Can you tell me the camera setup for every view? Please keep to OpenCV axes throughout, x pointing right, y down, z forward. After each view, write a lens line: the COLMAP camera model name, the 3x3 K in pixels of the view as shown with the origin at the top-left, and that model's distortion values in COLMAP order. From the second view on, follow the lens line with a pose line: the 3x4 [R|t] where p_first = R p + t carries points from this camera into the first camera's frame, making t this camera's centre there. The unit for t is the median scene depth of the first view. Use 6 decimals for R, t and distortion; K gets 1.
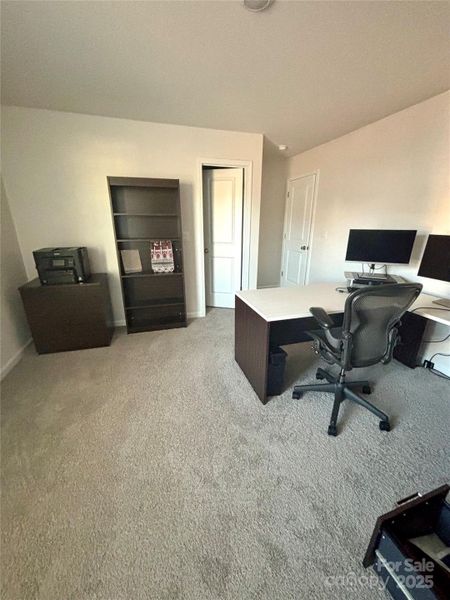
lens RADIAL K [[241.5, 0, 225.3], [0, 241.5, 298.8], [0, 0, 1]] dist [-0.000684, -0.000330]
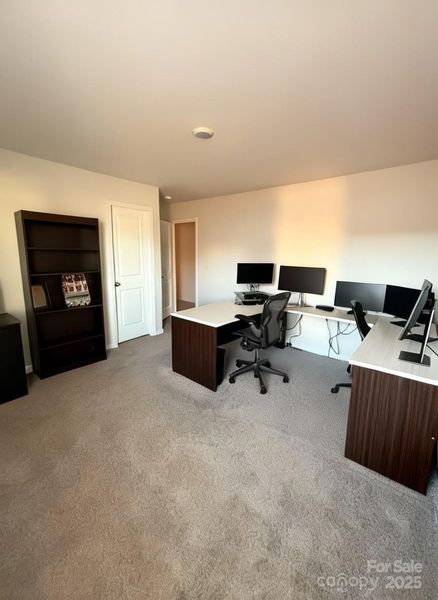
lens RADIAL K [[251.0, 0, 218.5], [0, 251.0, 295.9], [0, 0, 1]] dist [-0.000343, -0.000003]
pose [[0.836936, -0.076844, 0.541880, -0.418768], [0.146869, 0.985313, -0.087112, 0.028787], [-0.527227, 0.152492, 0.835929, -0.193481]]
